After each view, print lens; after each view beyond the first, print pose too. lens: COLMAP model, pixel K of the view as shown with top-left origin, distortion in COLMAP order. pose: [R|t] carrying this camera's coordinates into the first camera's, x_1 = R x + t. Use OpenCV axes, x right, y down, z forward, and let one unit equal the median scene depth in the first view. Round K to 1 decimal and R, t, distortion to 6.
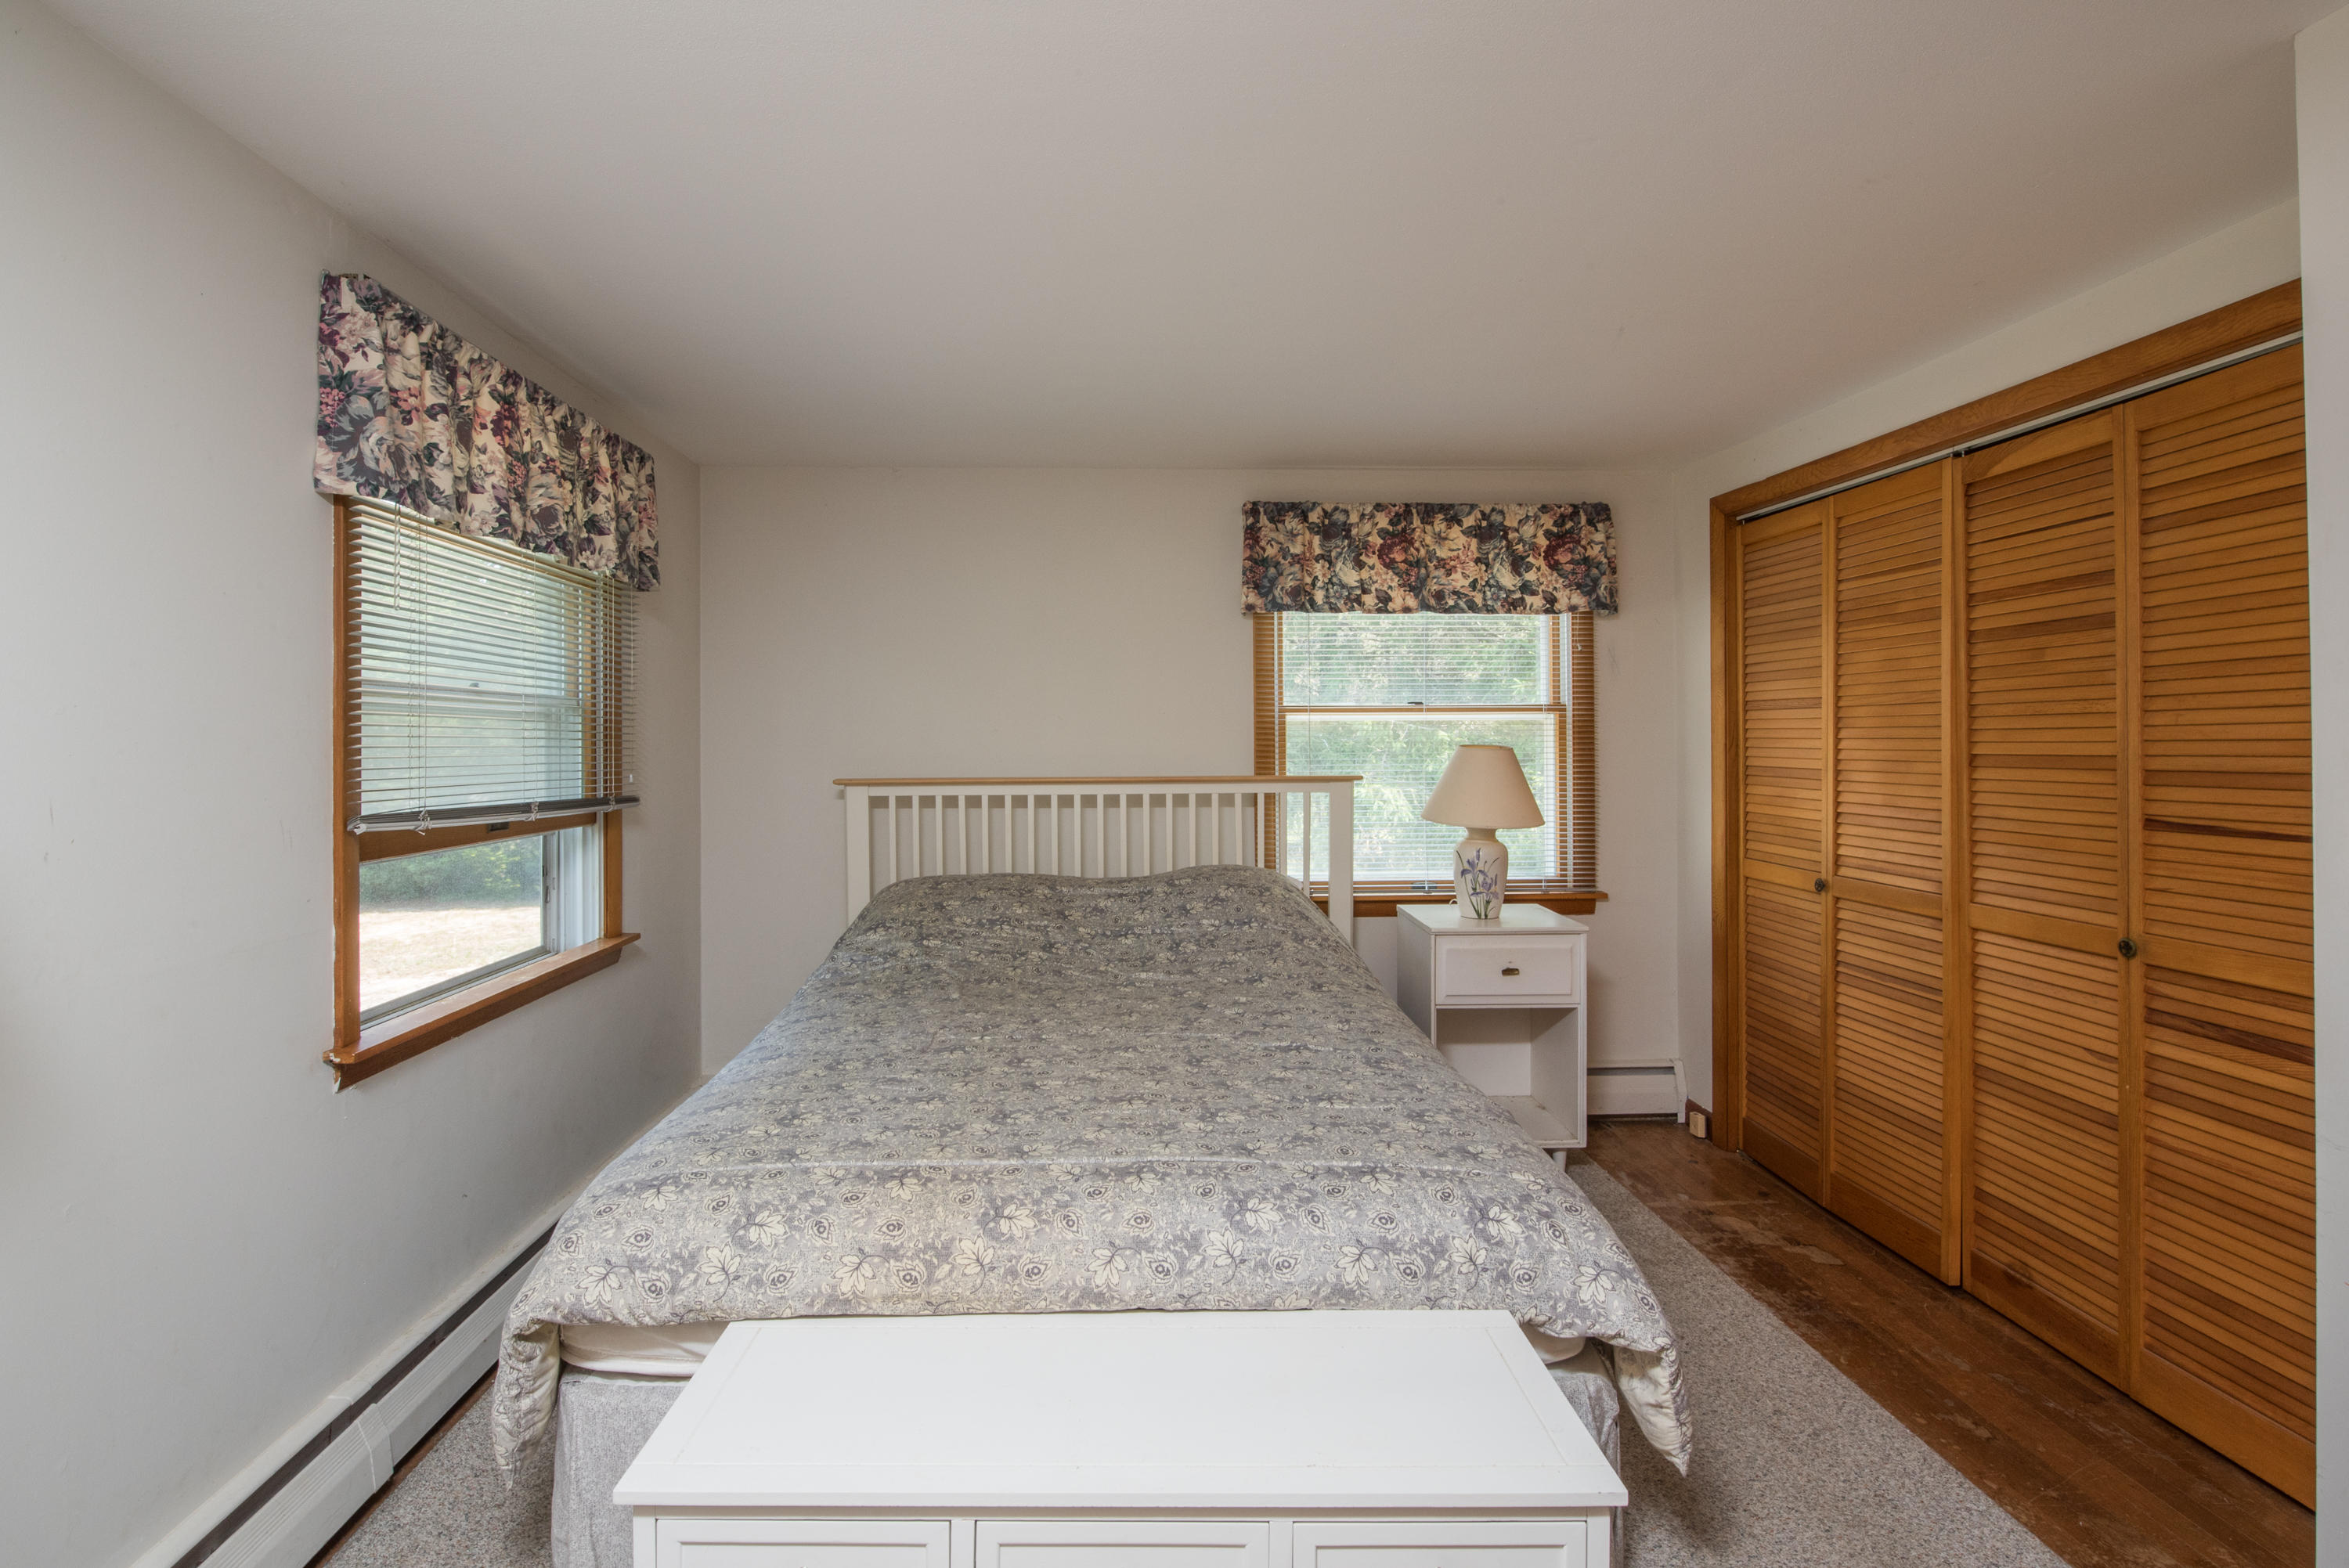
lens RADIAL K [[1131.6, 0, 1171.9], [0, 1131.6, 731.4], [0, 0, 1]] dist [0.001065, -0.000363]
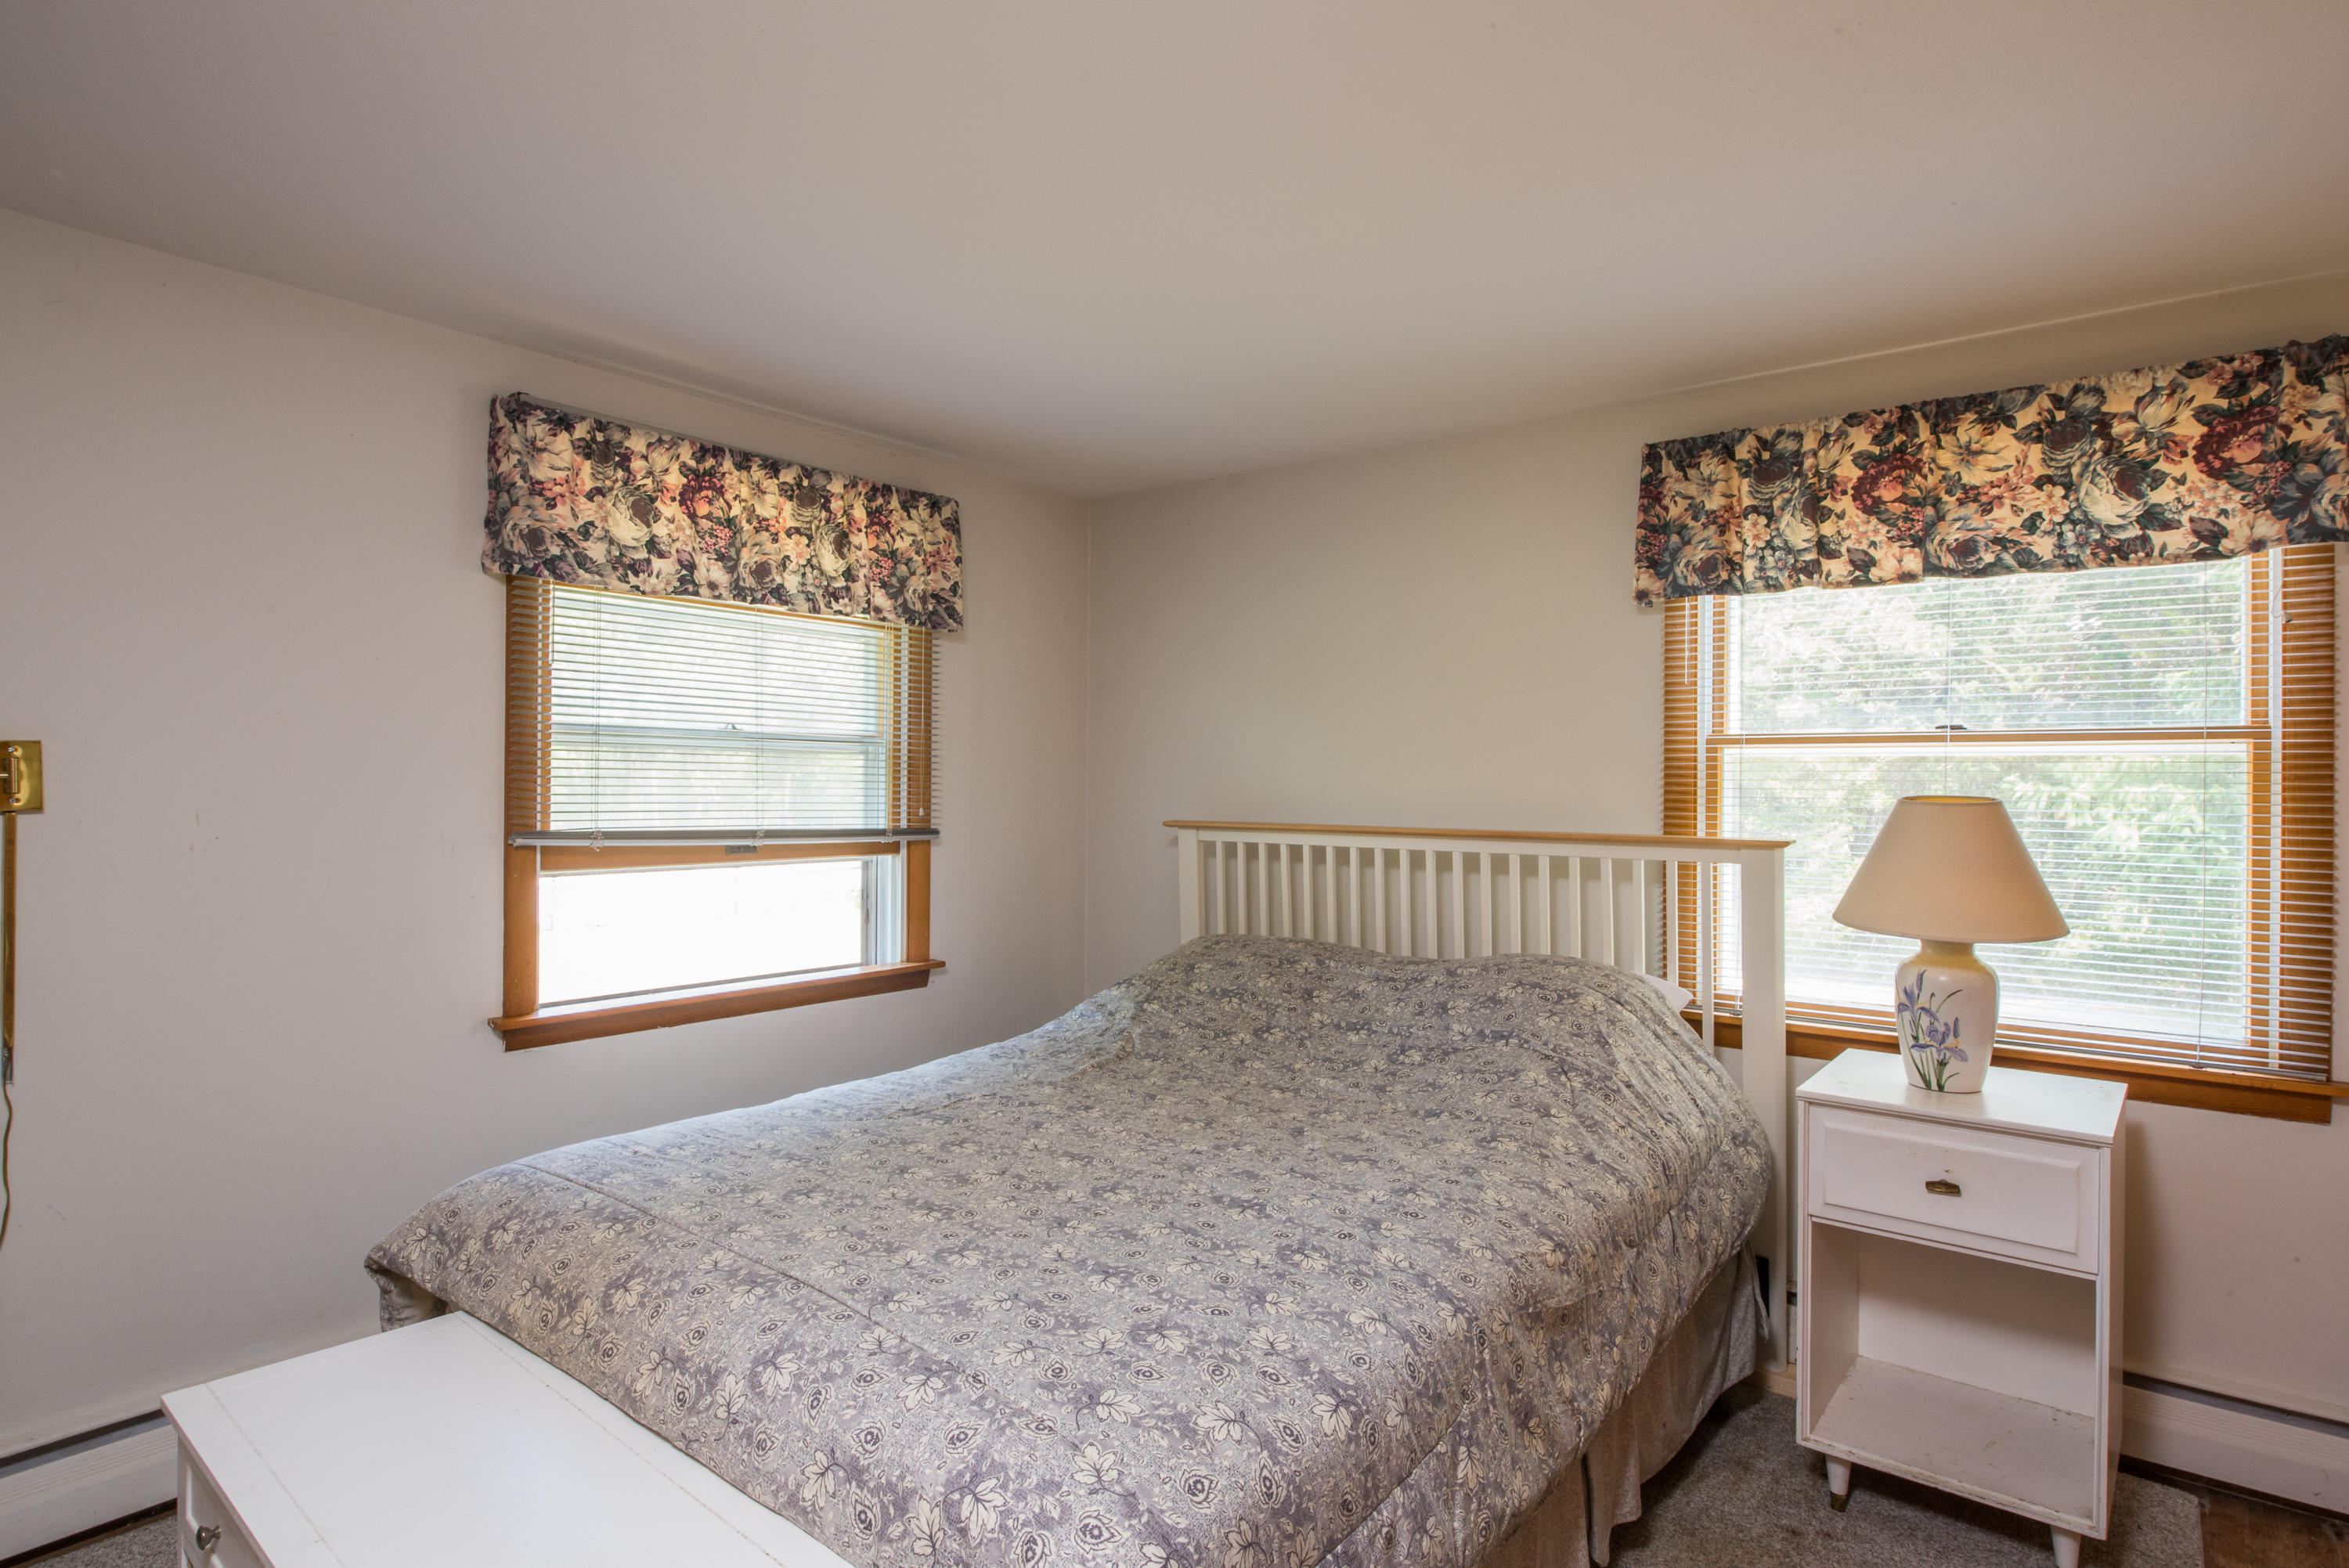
lens RADIAL K [[1257.2, 0, 1174.5], [0, 1257.2, 784.0], [0, 0, 1]] dist [-0.004423, -0.001926]
pose [[0.752282, 0.013160, -0.658710, 0.363174], [-0.007168, 0.999905, 0.011791, 0.000454], [0.658802, -0.004149, 0.752305, 0.220890]]
